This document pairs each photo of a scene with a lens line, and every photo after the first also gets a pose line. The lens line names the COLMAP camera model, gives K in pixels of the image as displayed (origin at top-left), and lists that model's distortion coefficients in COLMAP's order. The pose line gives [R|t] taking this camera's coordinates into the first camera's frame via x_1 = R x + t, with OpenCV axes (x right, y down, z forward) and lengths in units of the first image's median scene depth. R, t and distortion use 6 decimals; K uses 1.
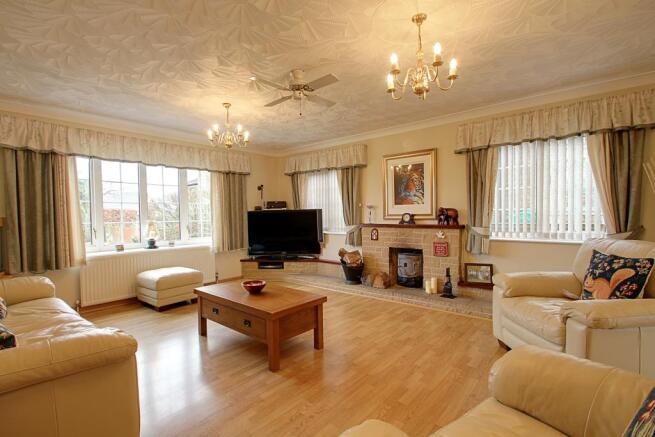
lens RADIAL K [[310.6, 0, 322.1], [0, 310.6, 220.8], [0, 0, 1]] dist [-0.004940, -0.001447]
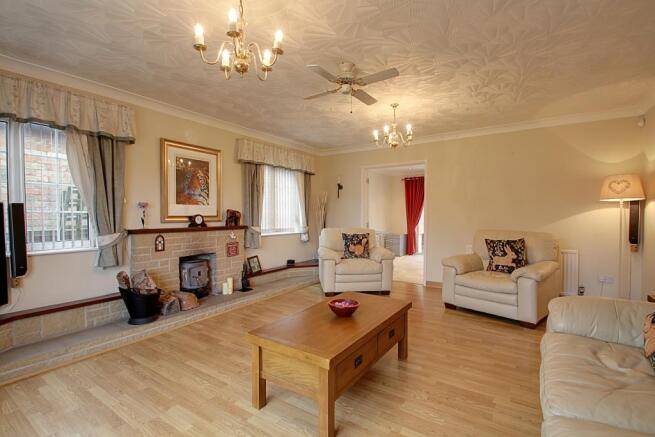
lens RADIAL K [[310.6, 0, 325.1], [0, 310.6, 220.3], [0, 0, 1]] dist [-0.004940, -0.001447]
pose [[-0.145018, -0.004242, 0.989420, -0.648839], [0.022830, 0.999710, 0.007633, -0.006598], [-0.989166, 0.023696, -0.144879, 0.774025]]
